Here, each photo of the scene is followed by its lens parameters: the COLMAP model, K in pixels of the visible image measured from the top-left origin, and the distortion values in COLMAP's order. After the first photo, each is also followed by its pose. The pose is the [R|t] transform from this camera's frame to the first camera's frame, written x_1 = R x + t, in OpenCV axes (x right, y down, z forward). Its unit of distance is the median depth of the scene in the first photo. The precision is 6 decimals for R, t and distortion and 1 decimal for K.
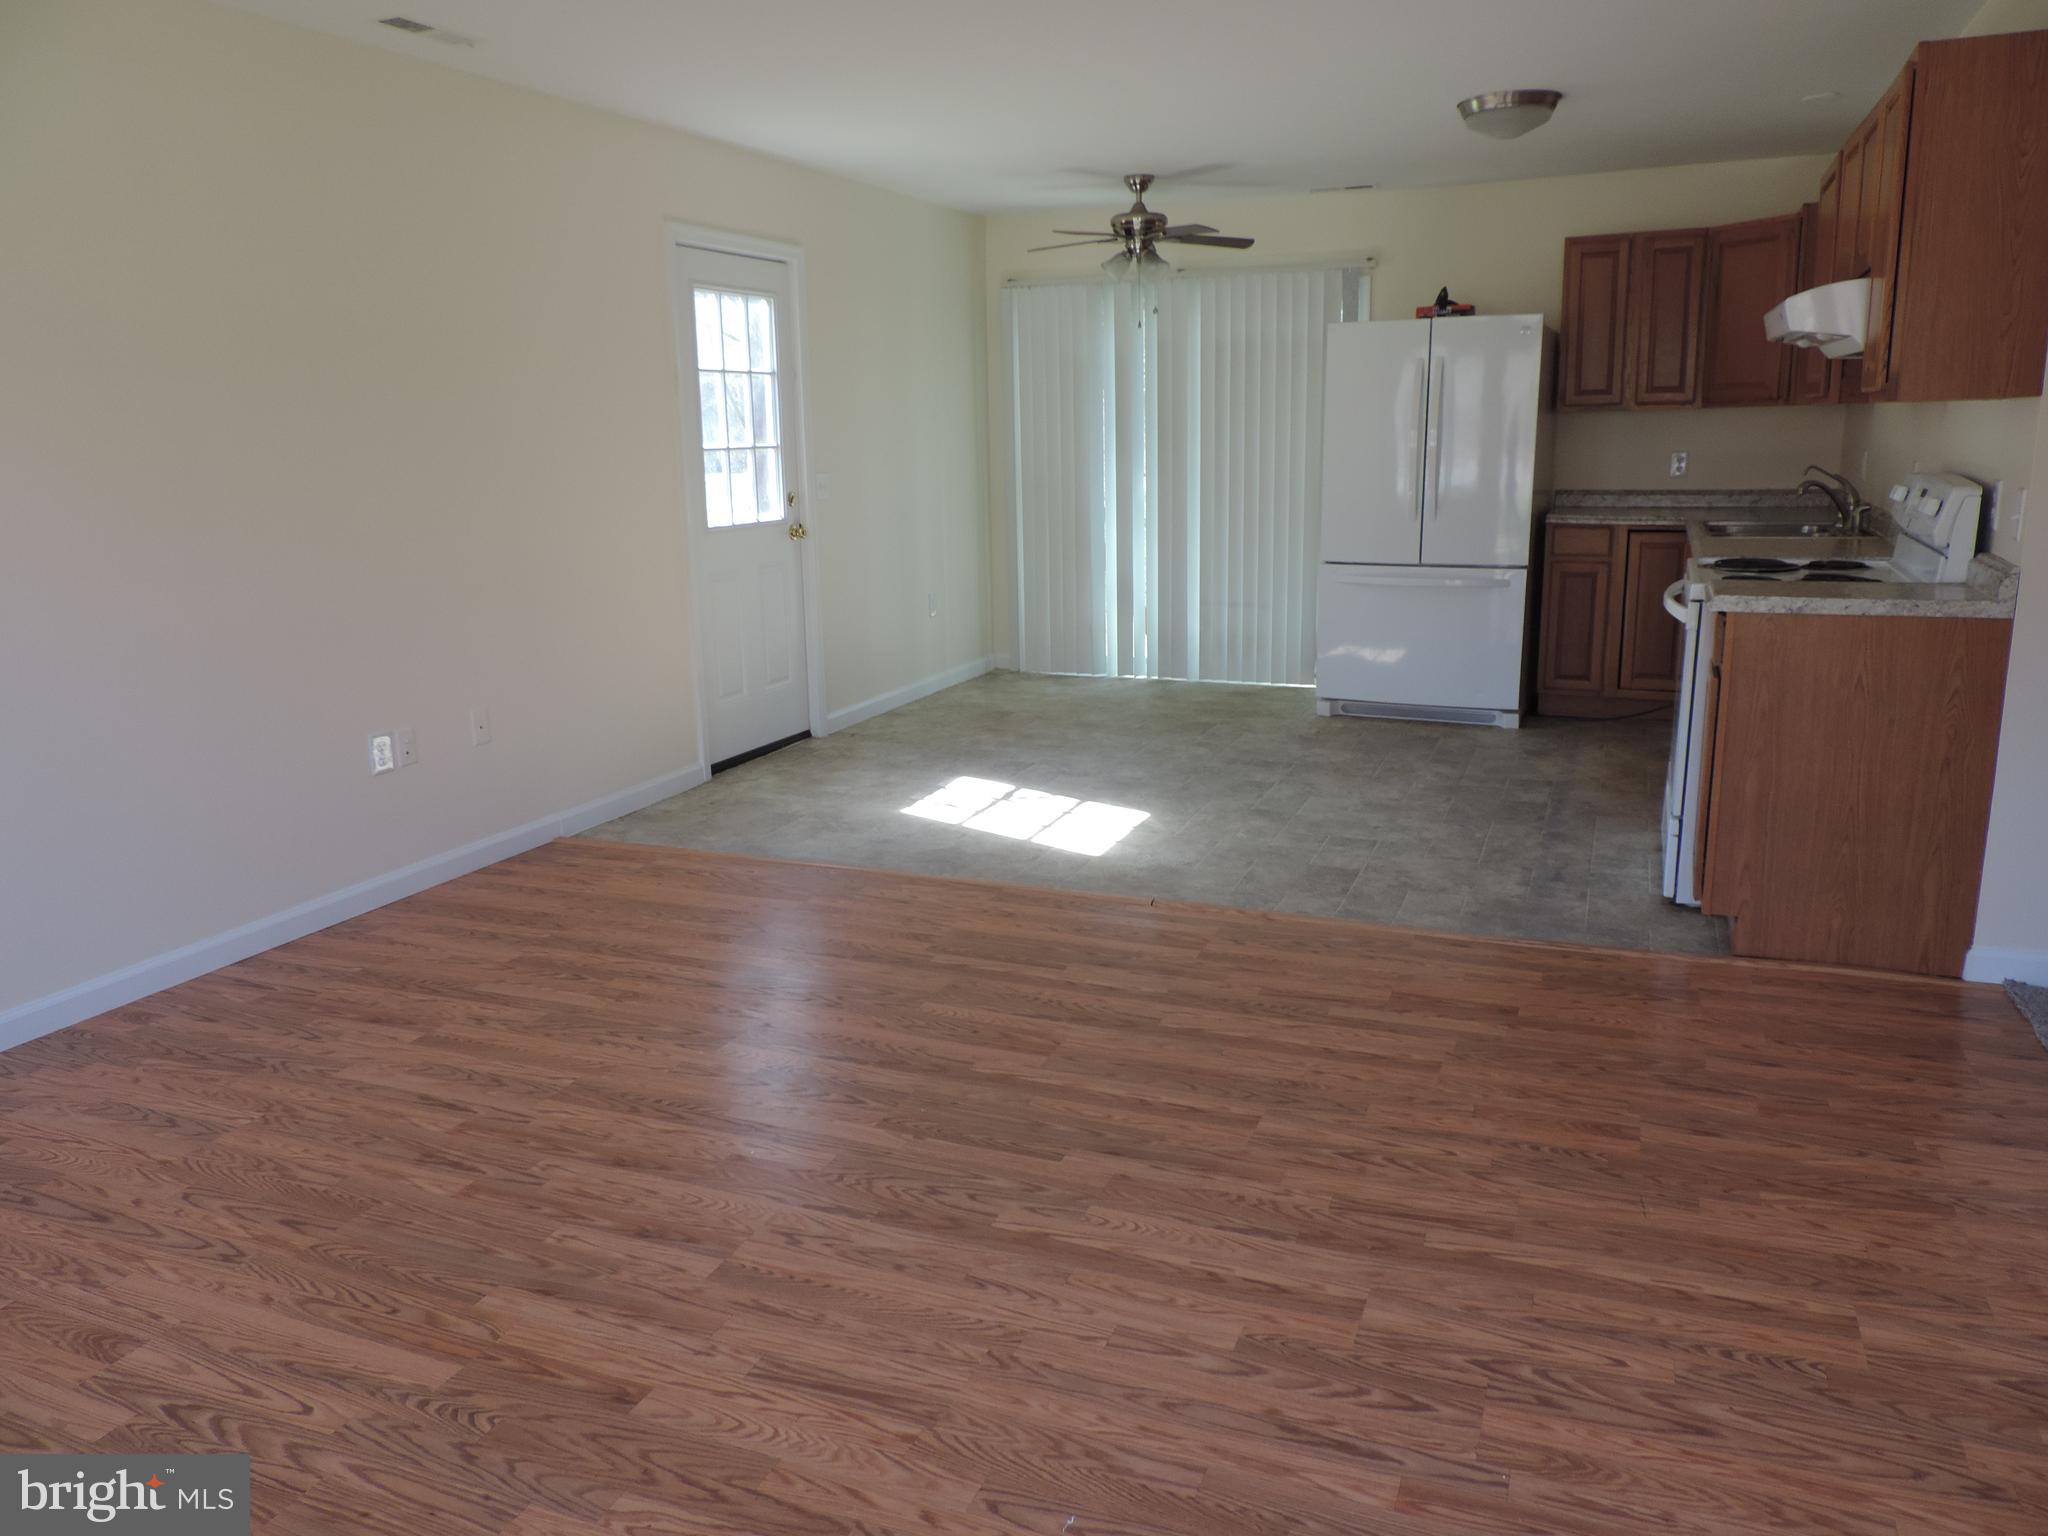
lens RADIAL K [[1474.5, 0, 1026.0], [0, 1474.5, 765.5], [0, 0, 1]] dist [-0.012445, -0.003125]
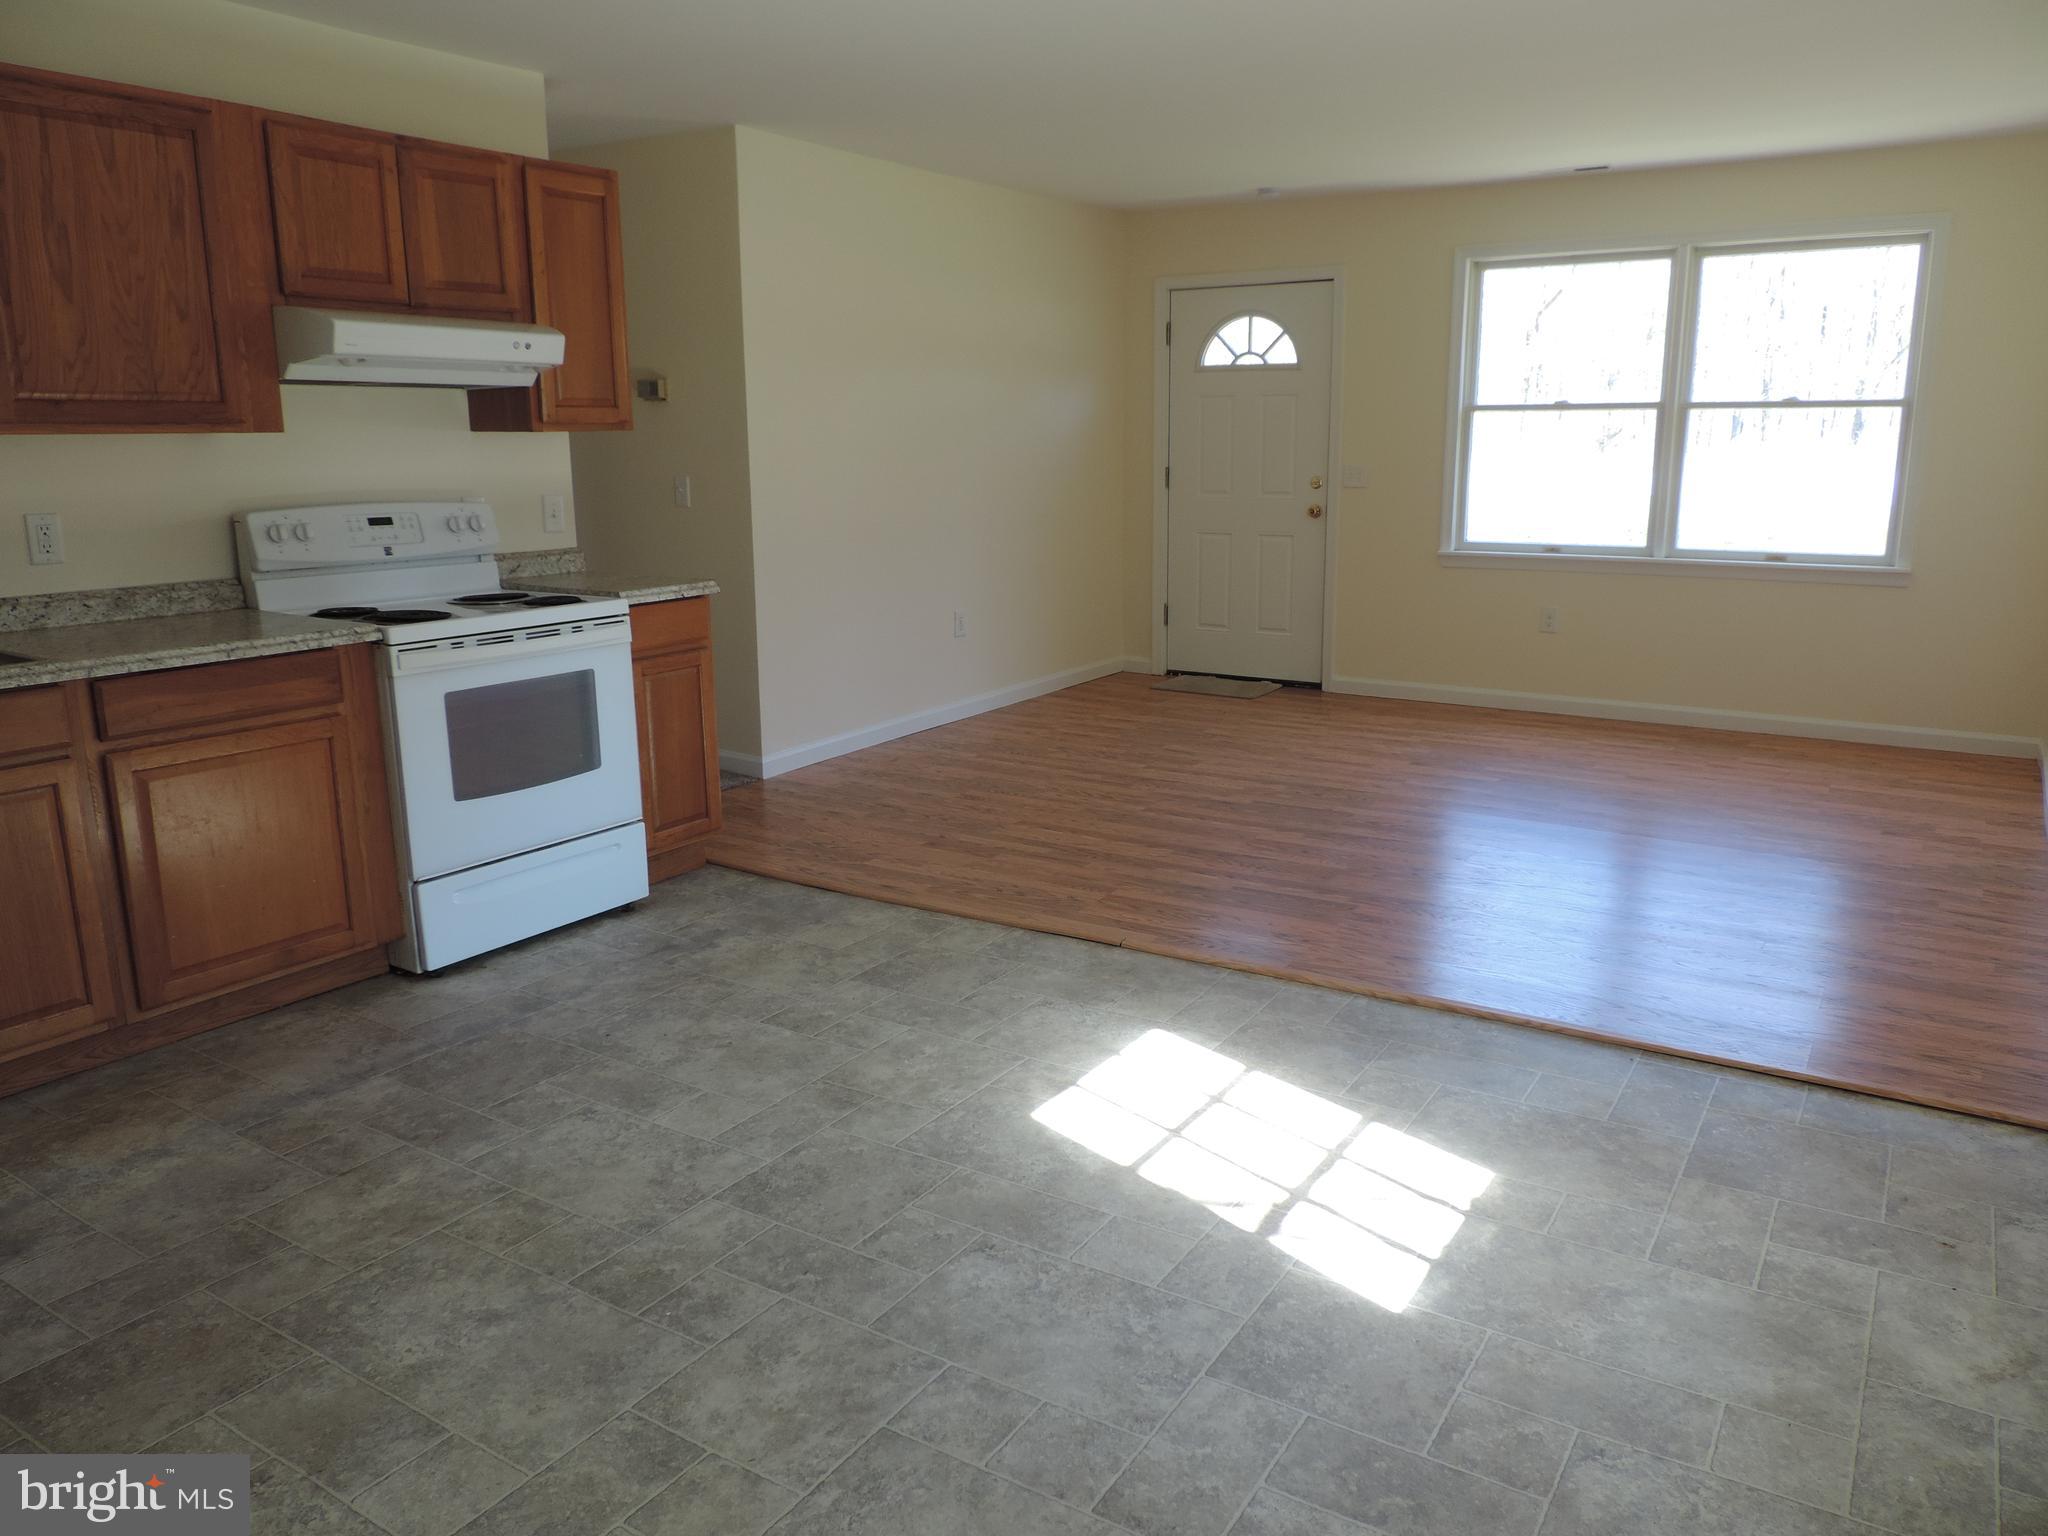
lens RADIAL K [[1474.5, 0, 1024.3], [0, 1474.5, 765.2], [0, 0, 1]] dist [-0.012445, -0.003125]
pose [[-0.983615, -0.010054, 0.180003, -0.020500], [0.069099, 0.901171, 0.427920, -0.456906], [-0.166516, 0.433346, -0.885711, 1.977764]]
